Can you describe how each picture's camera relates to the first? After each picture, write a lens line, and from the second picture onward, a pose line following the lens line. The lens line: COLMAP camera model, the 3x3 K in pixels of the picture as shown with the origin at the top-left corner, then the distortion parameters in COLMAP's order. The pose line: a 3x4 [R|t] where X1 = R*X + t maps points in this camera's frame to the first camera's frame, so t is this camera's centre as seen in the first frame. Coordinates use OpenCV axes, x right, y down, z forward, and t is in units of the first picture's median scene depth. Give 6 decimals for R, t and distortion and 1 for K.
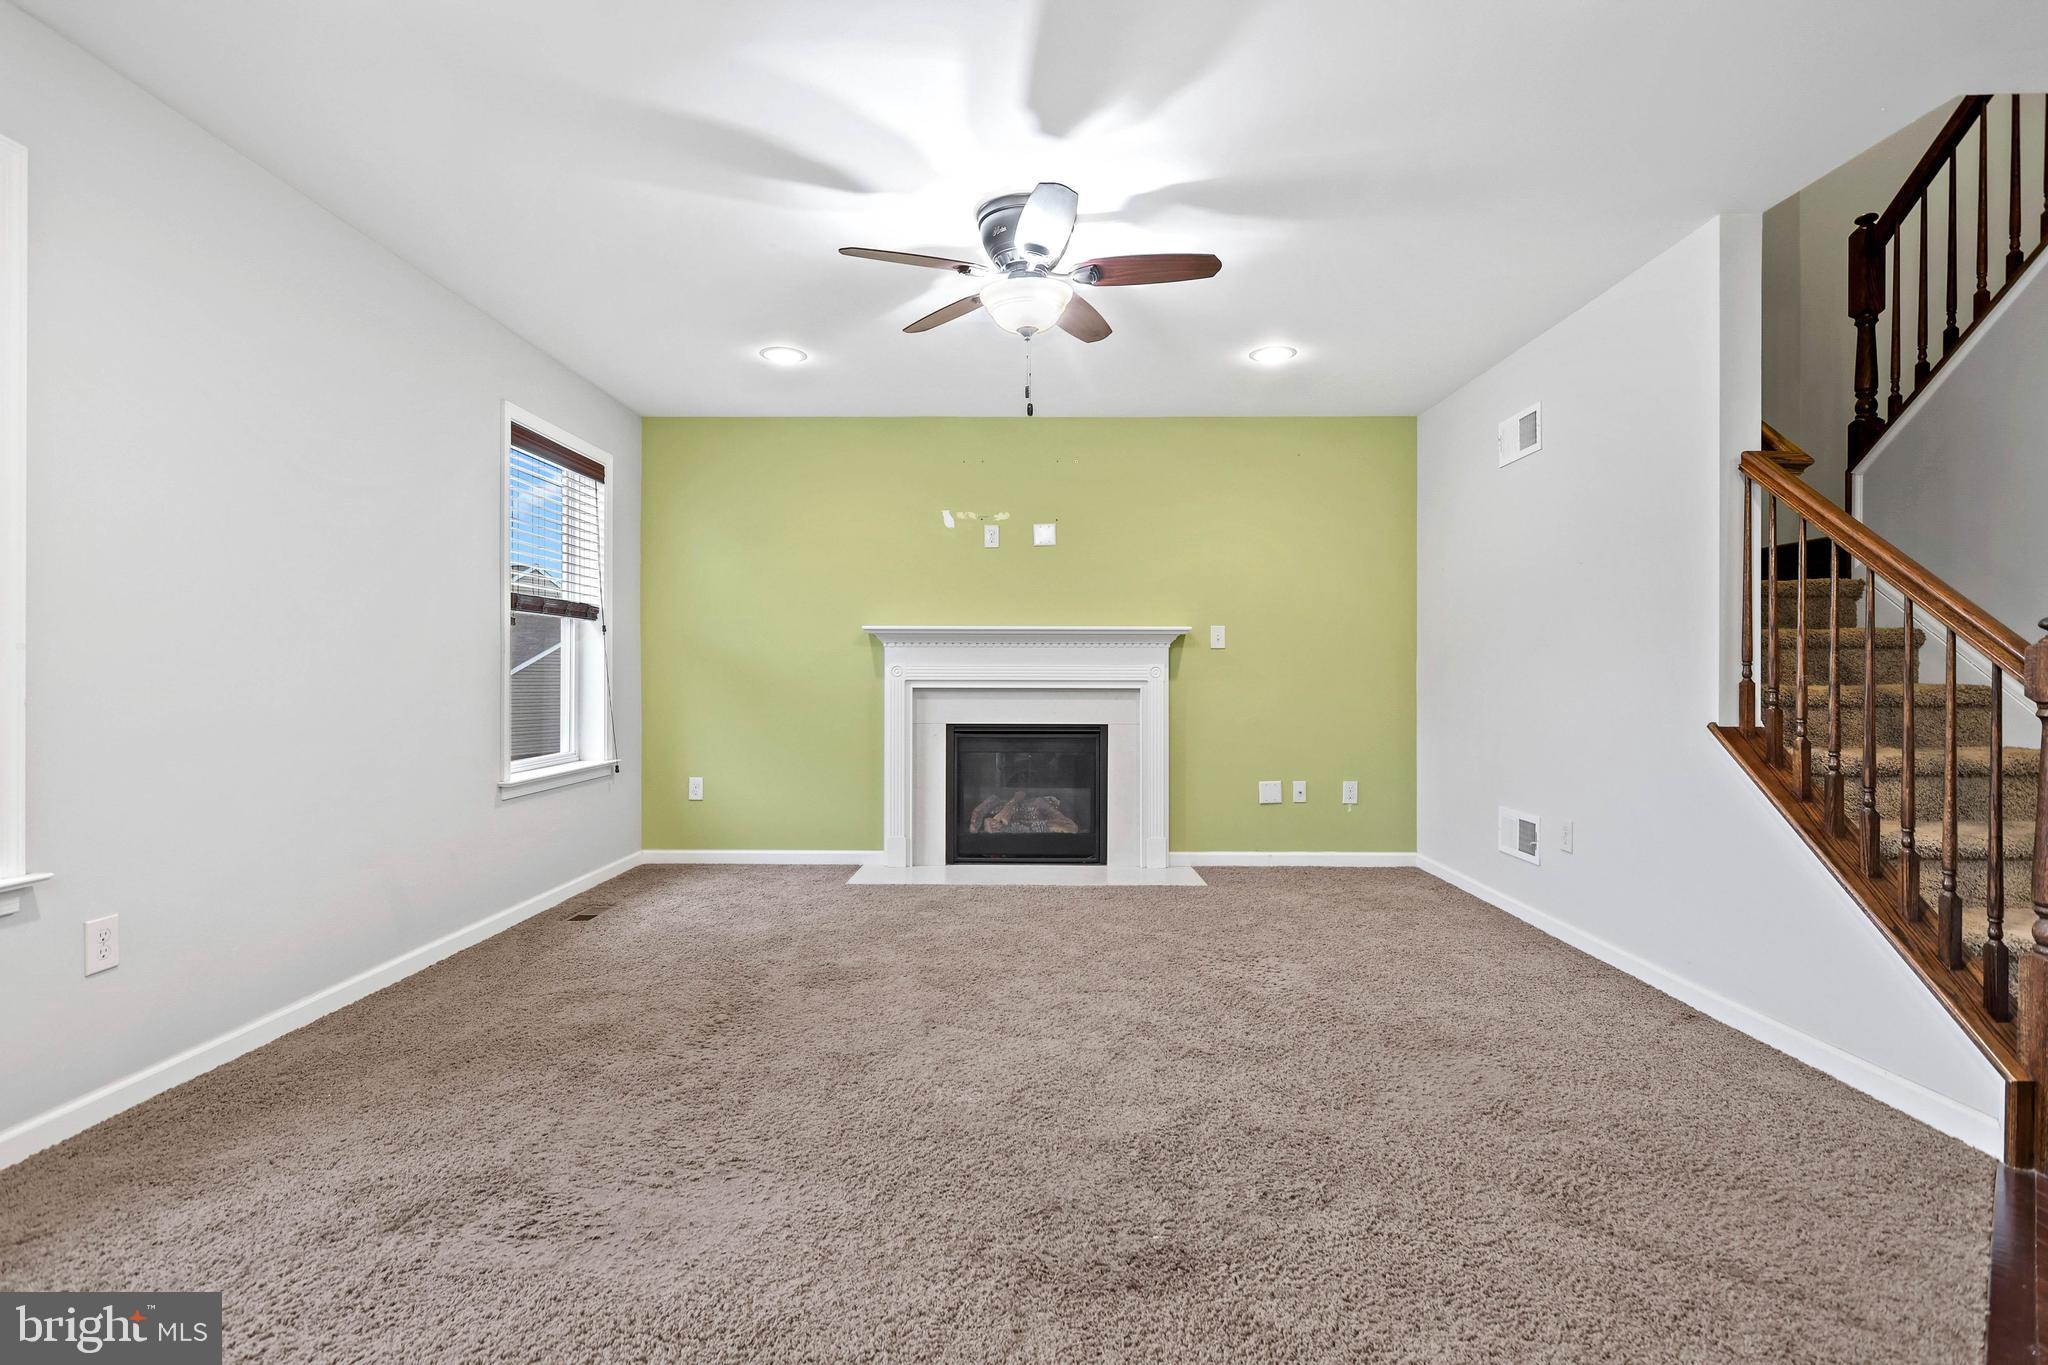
lens RADIAL K [[978.0, 0, 1015.5], [0, 978.0, 677.9], [0, 0, 1]] dist [-0.003125, 0.001471]
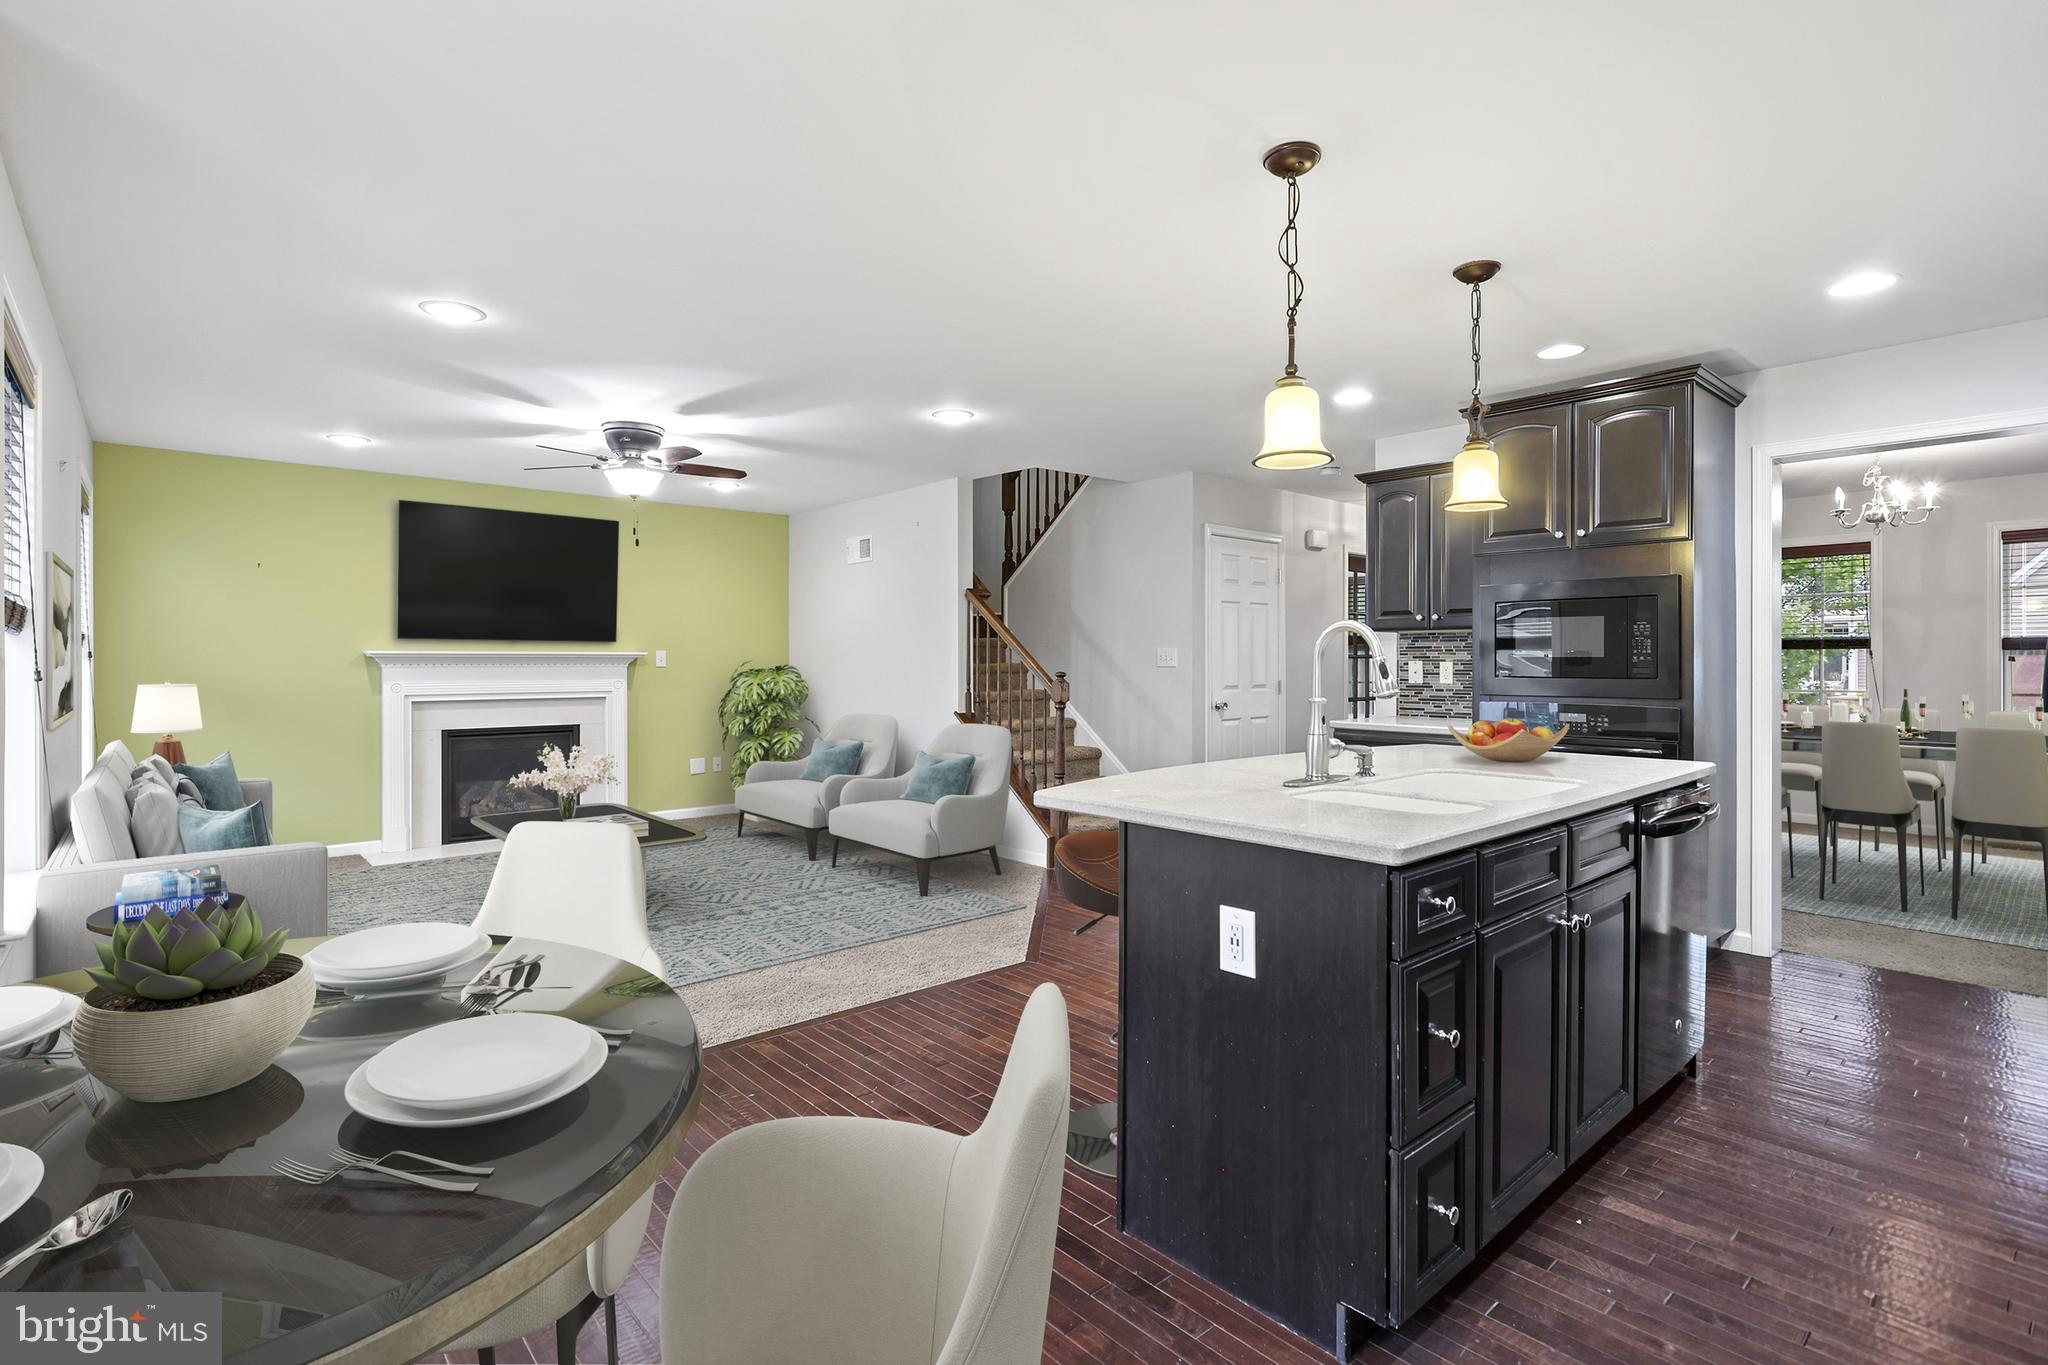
lens RADIAL K [[979.6, 0, 1031.6], [0, 979.6, 664.9], [0, 0, 1]] dist [0.003359, 0.001092]
pose [[0.739526, -0.005488, 0.673106, -0.498968], [0.003458, 0.999985, 0.004353, -0.052506], [-0.673119, -0.000891, 0.739534, -0.576446]]
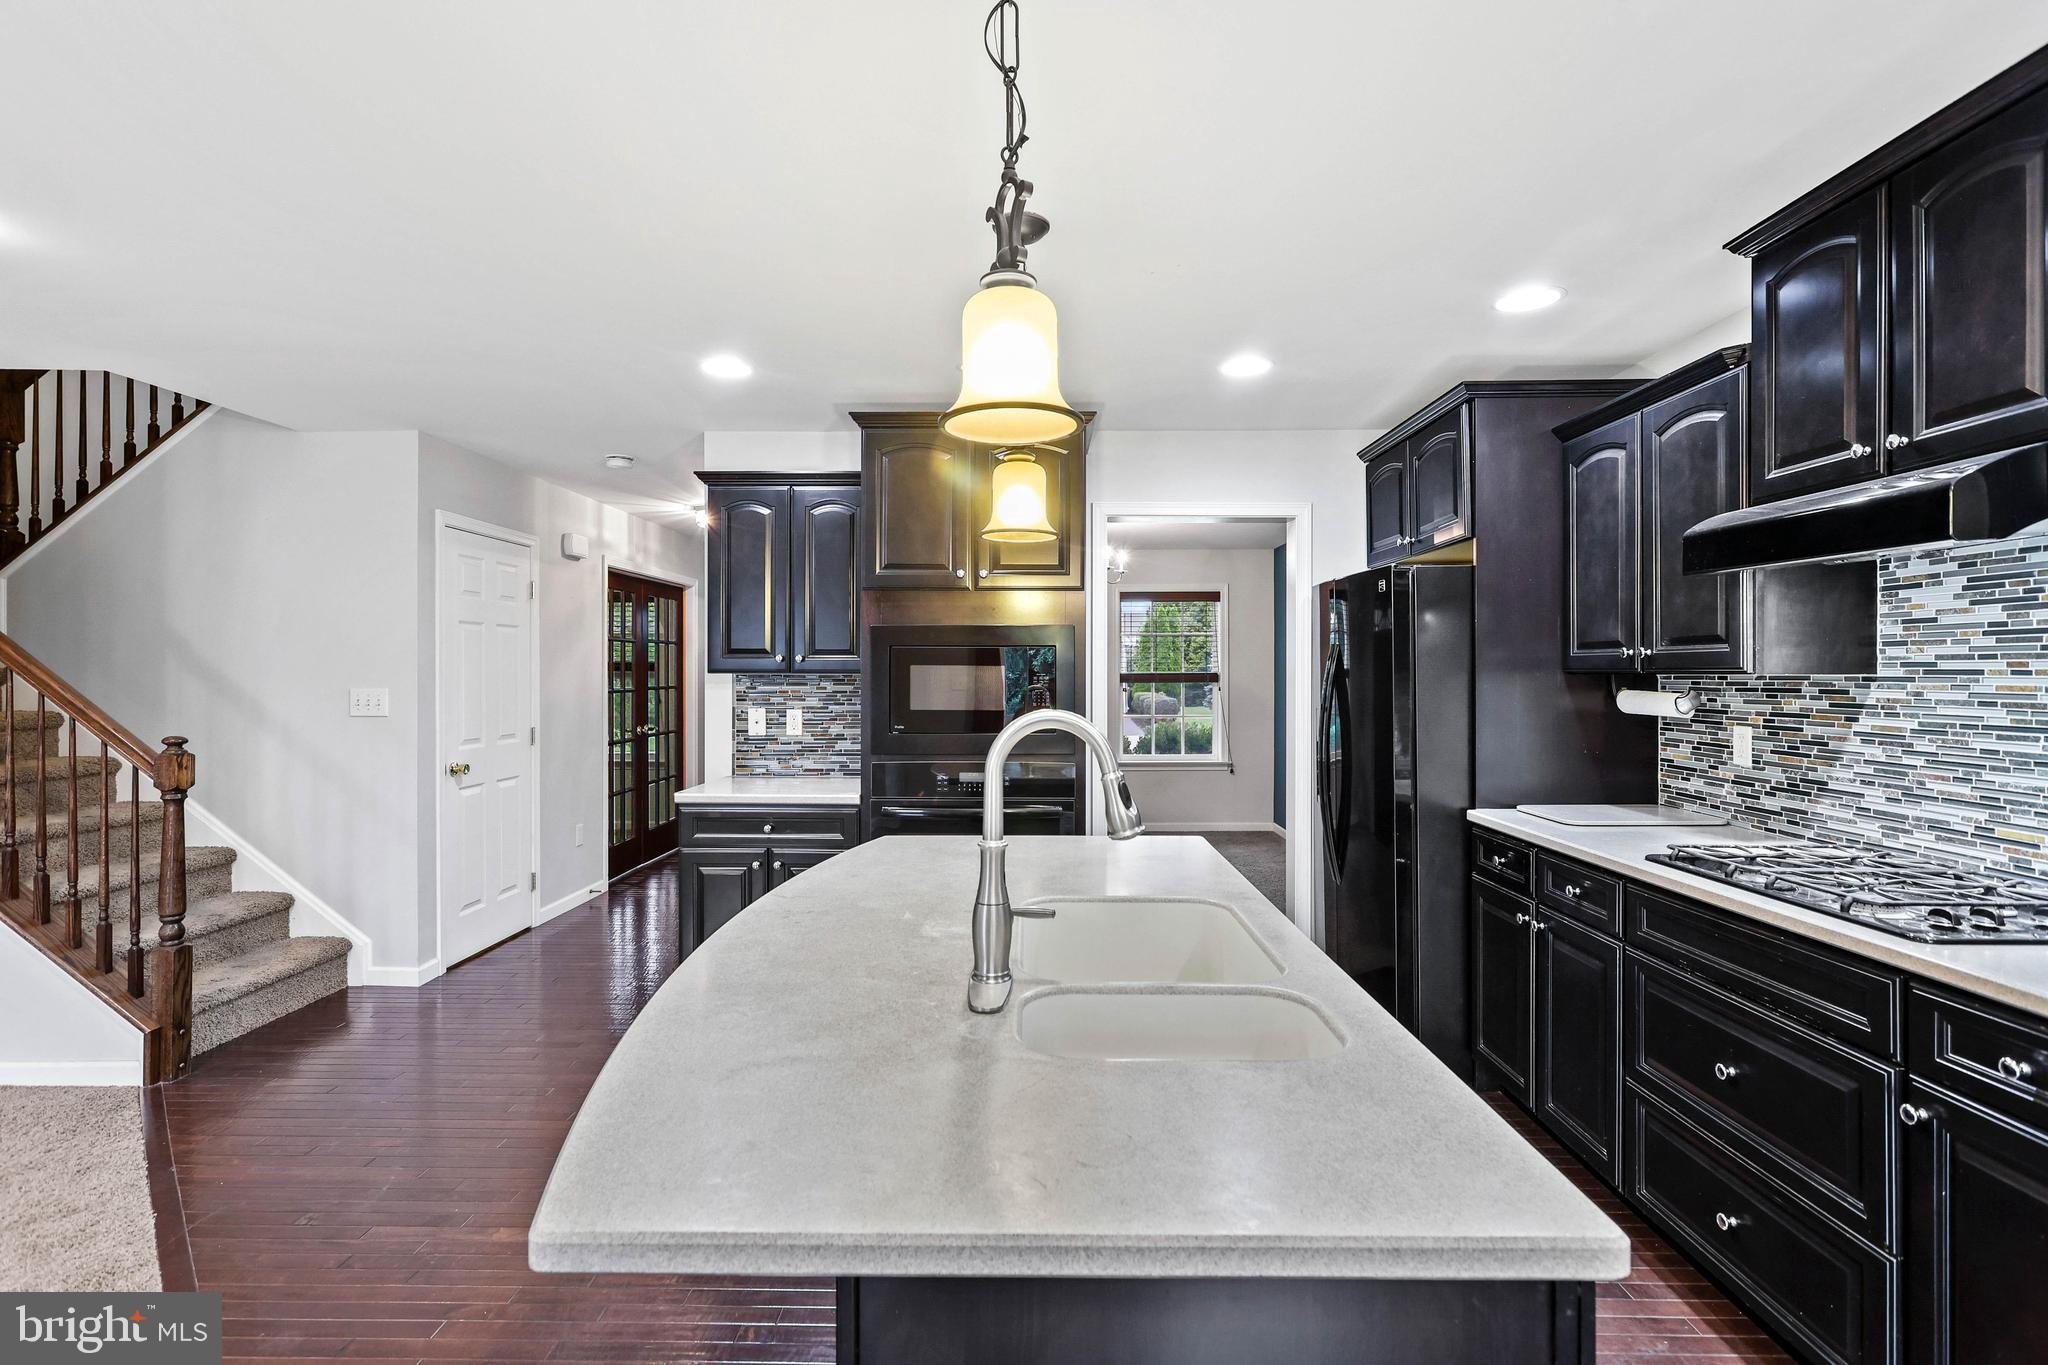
lens RADIAL K [[970.5, 0, 1022.7], [0, 970.5, 675.9], [0, 0, 1]] dist [-0.001764, 0.000745]
pose [[0.005436, -0.005298, 0.999971, -0.295823], [0.000518, 0.999986, 0.005295, -0.093984], [-0.999985, 0.000490, 0.005439, -0.233763]]
